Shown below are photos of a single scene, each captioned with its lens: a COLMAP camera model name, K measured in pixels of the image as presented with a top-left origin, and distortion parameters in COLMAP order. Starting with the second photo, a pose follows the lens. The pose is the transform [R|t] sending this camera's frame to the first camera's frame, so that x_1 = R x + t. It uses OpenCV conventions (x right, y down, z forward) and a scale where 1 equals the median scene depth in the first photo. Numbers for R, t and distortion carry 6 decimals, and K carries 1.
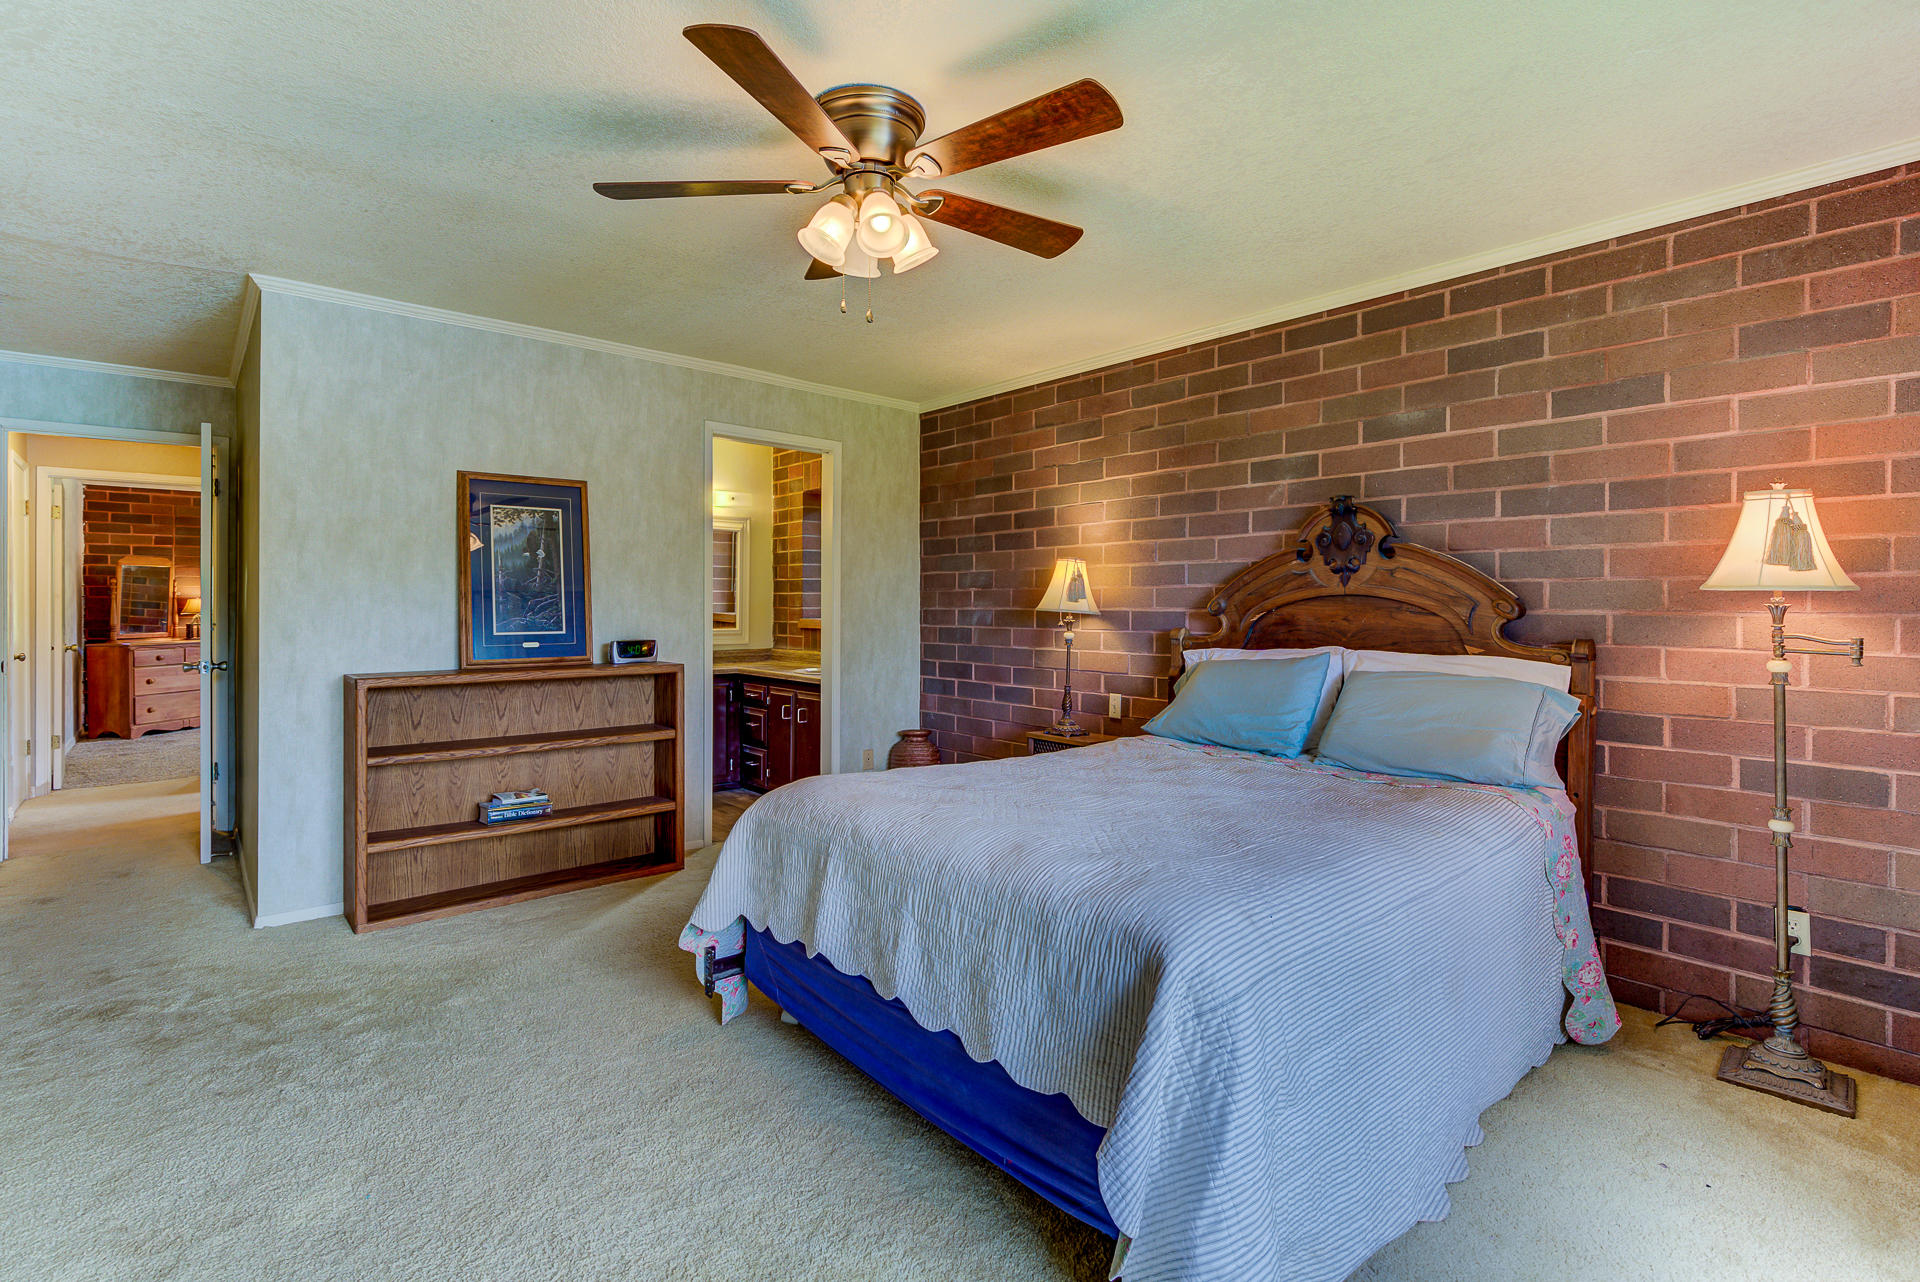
lens RADIAL K [[909.4, 0, 963.1], [0, 909.4, 600.1], [0, 0, 1]] dist [-0.000059, -0.000084]
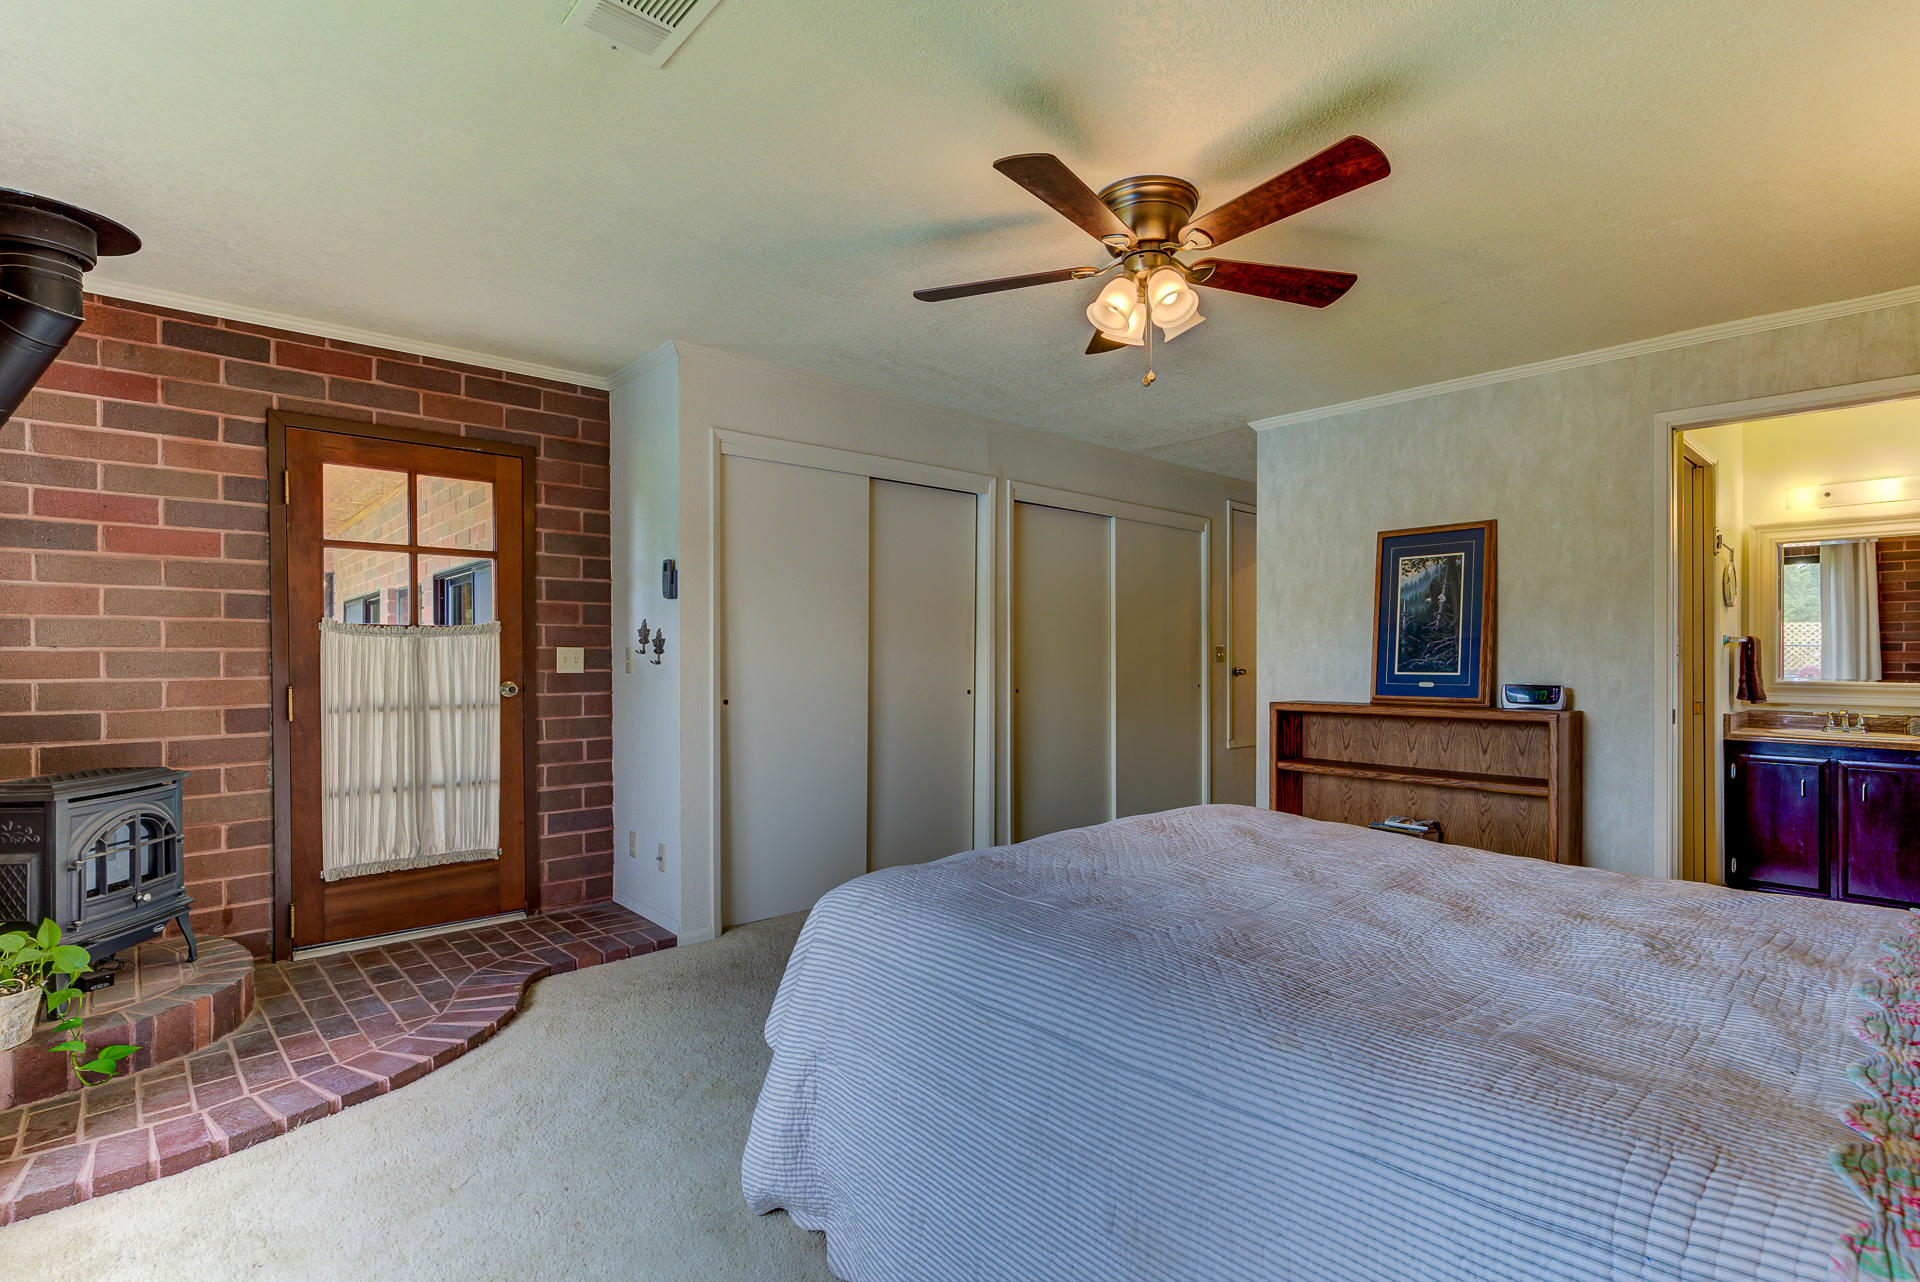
lens RADIAL K [[892.3, 0, 962.7], [0, 892.3, 654.2], [0, 0, 1]] dist [0.000804, 0.000093]
pose [[0.026419, -0.000994, -0.999650, 0.550723], [0.006675, 0.999977, -0.000818, 0.010780], [0.999629, -0.006651, 0.026425, 0.424808]]
